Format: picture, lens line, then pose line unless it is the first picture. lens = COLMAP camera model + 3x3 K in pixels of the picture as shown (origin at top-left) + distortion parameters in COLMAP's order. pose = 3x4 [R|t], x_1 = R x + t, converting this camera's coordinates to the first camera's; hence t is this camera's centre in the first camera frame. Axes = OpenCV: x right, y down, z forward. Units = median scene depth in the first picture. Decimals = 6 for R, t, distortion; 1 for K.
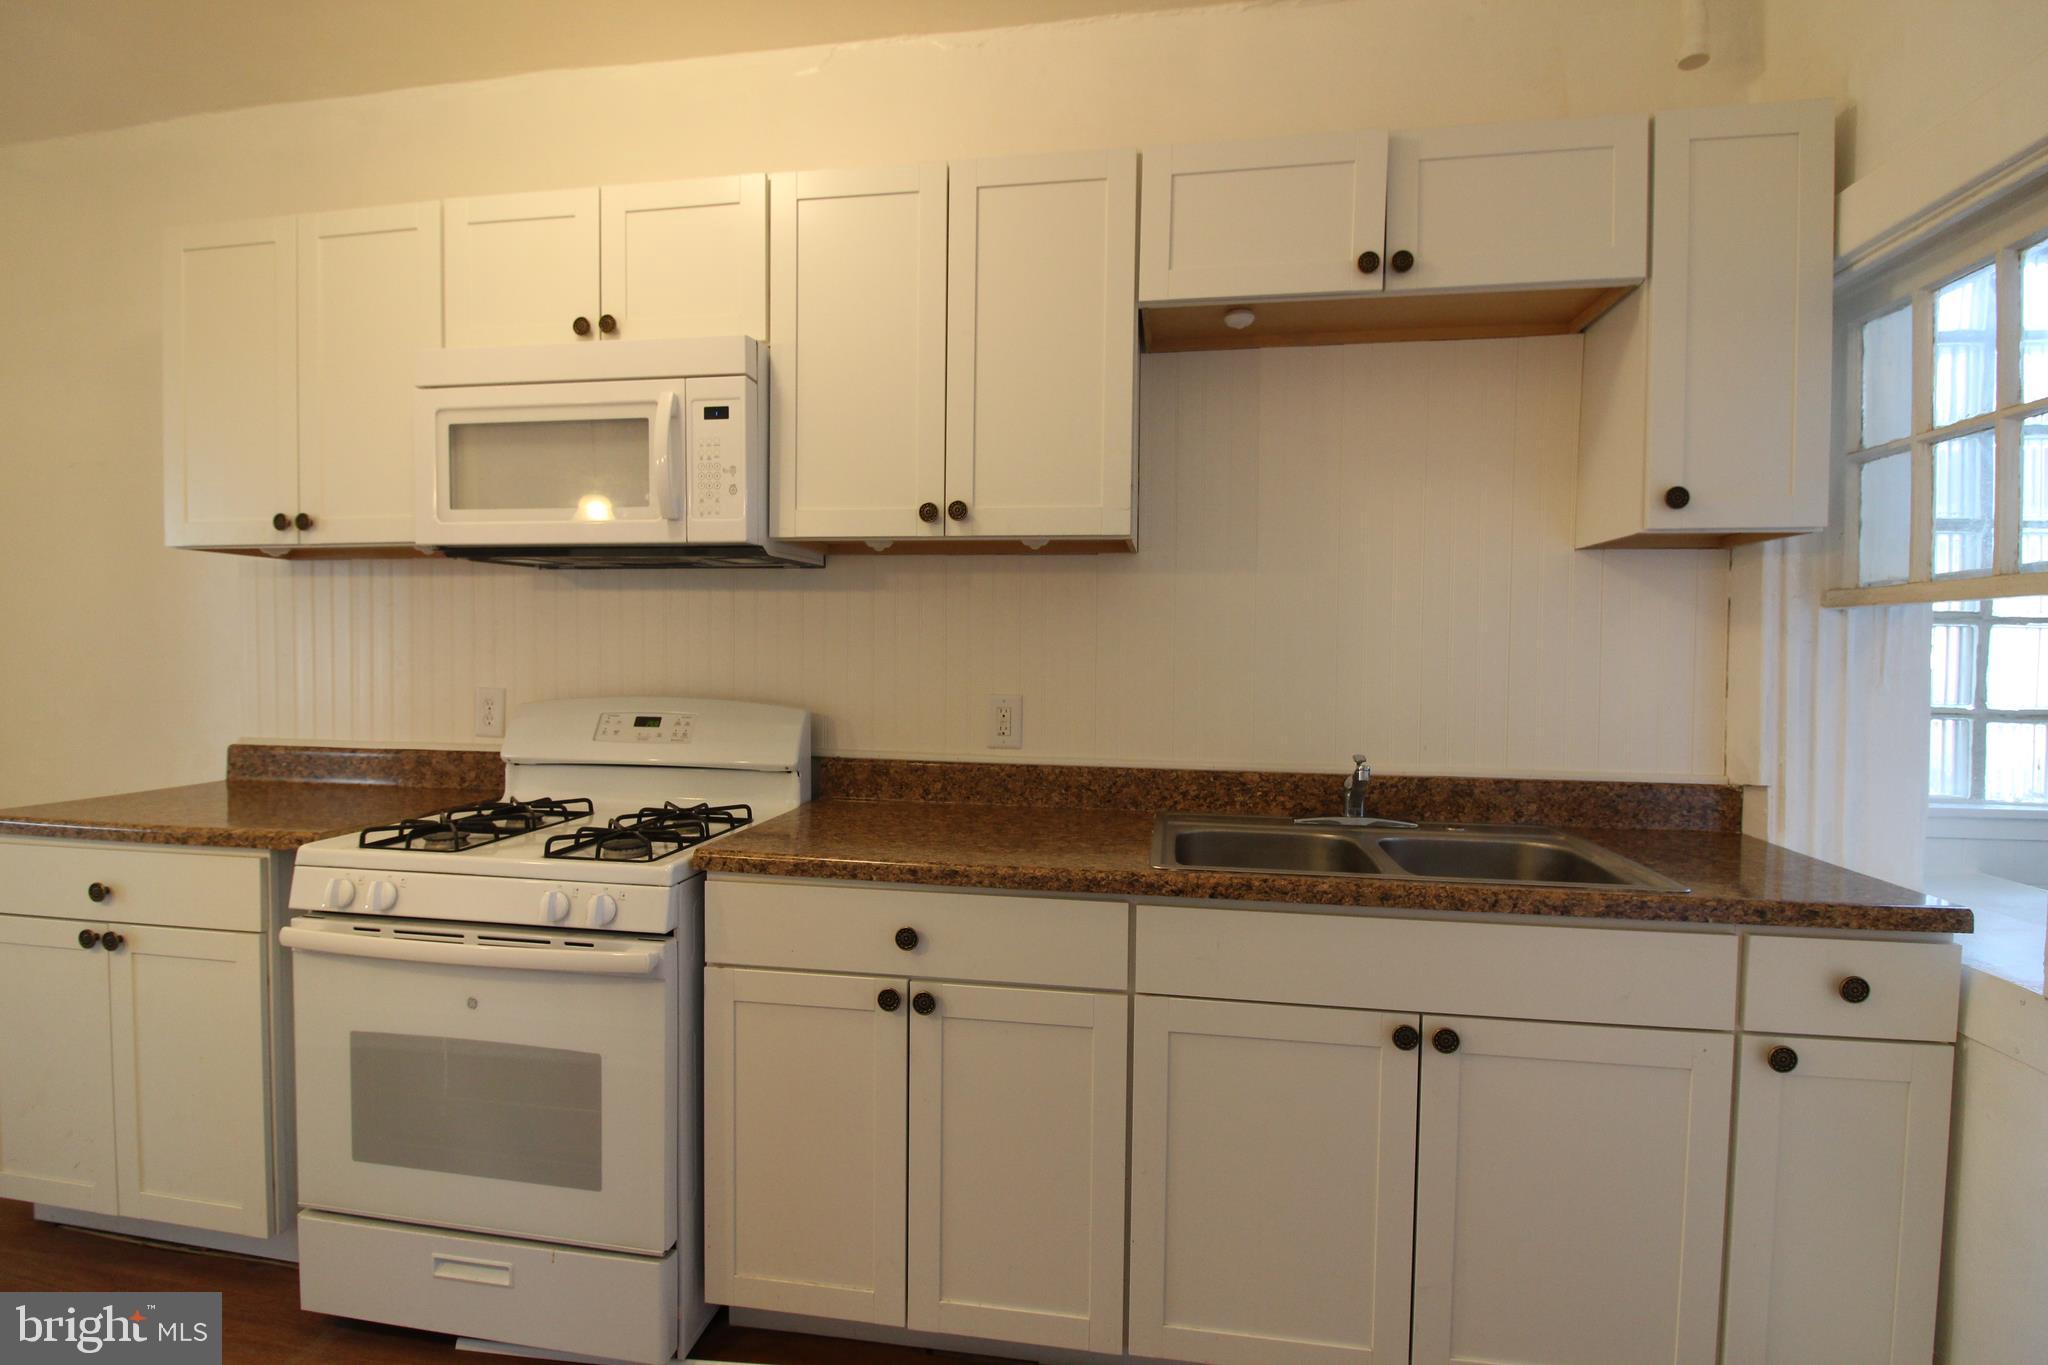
lens RADIAL K [[947.5, 0, 1022.1], [0, 947.5, 676.4], [0, 0, 1]] dist [-0.004982, -0.009873]
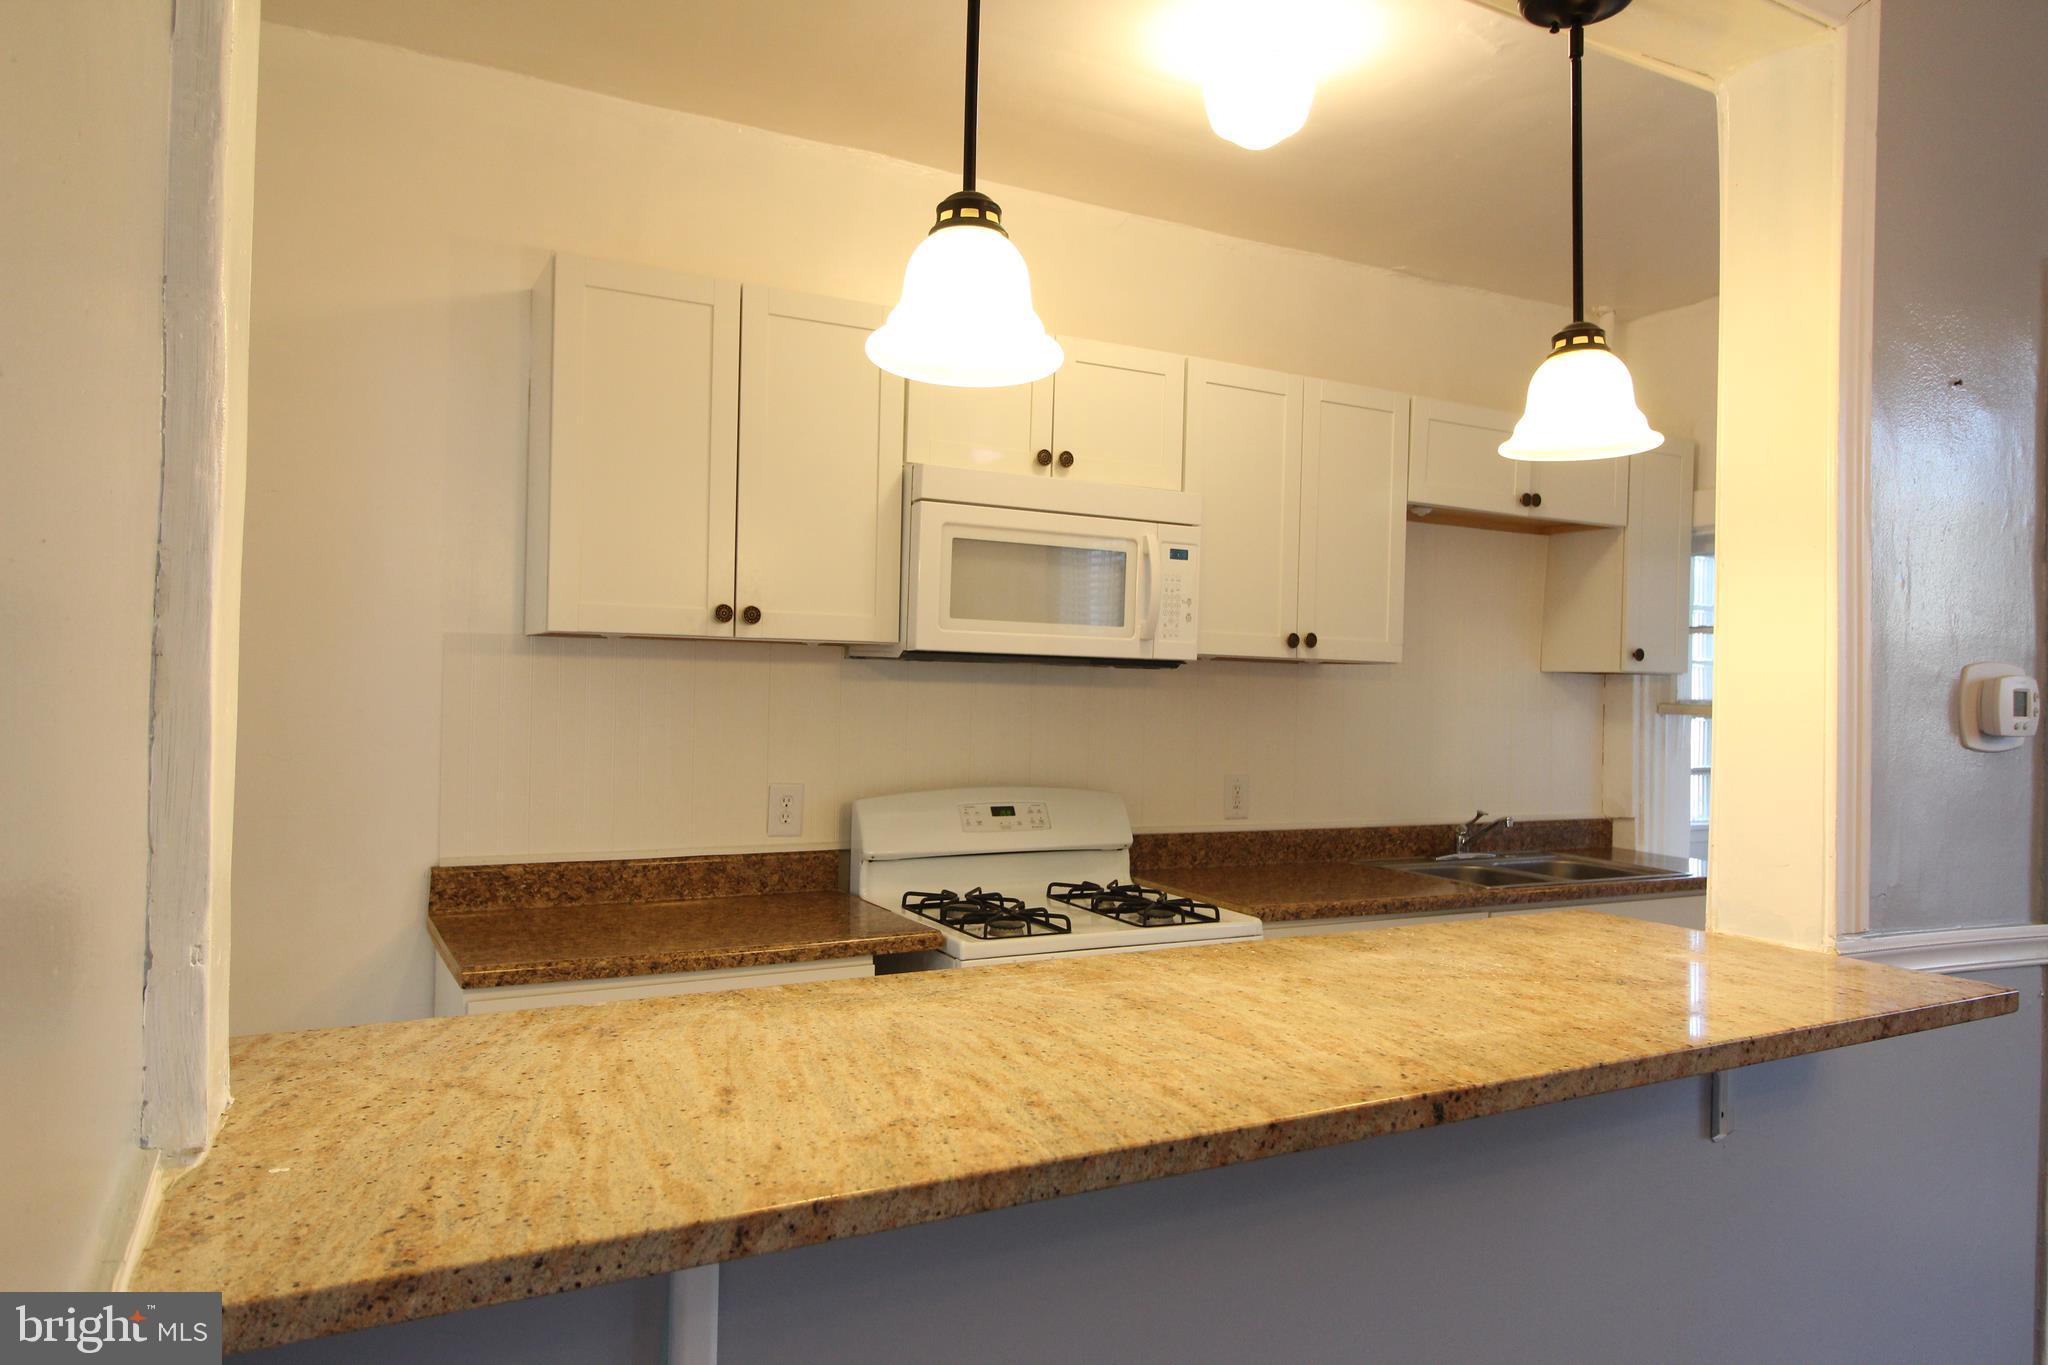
lens RADIAL K [[1322.1, 0, 1019.5], [0, 1322.1, 672.1], [0, 0, 1]] dist [0.008801, -0.001222]
pose [[0.794692, 0.015446, 0.606816, -1.447403], [-0.000279, 0.999685, -0.025081, -0.079952], [-0.607013, 0.019763, 0.794446, -0.216464]]
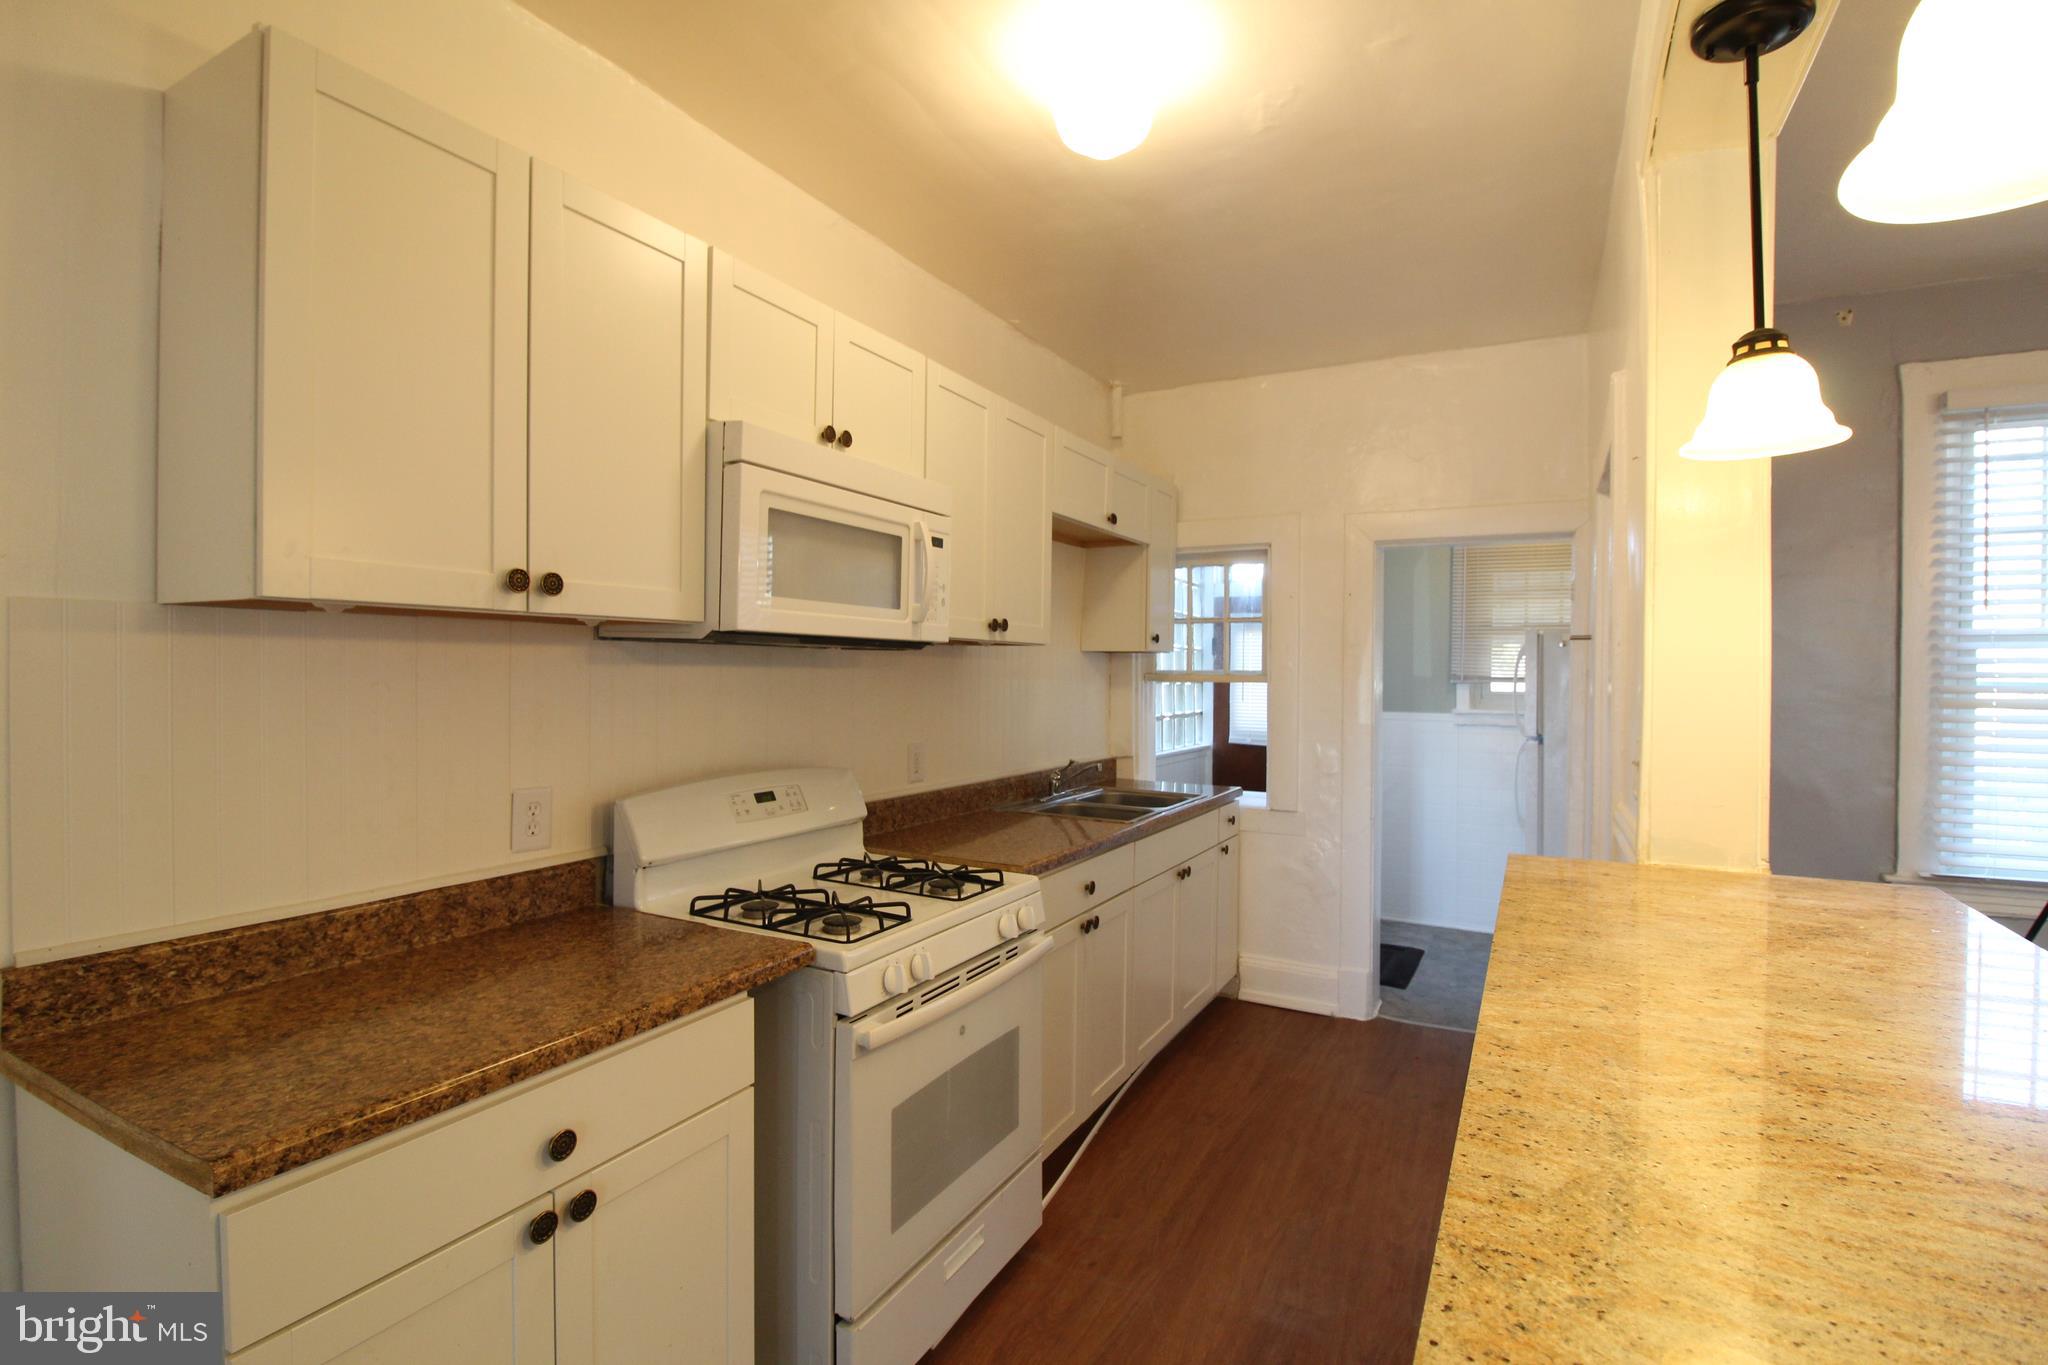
lens RADIAL K [[947.5, 0, 1022.9], [0, 947.5, 678.6], [0, 0, 1]] dist [-0.004982, -0.009873]
pose [[0.332872, -0.014072, 0.942867, -1.438534], [0.017028, 0.999815, 0.008911, -0.096884], [-0.942818, 0.013089, 0.333050, 0.437837]]
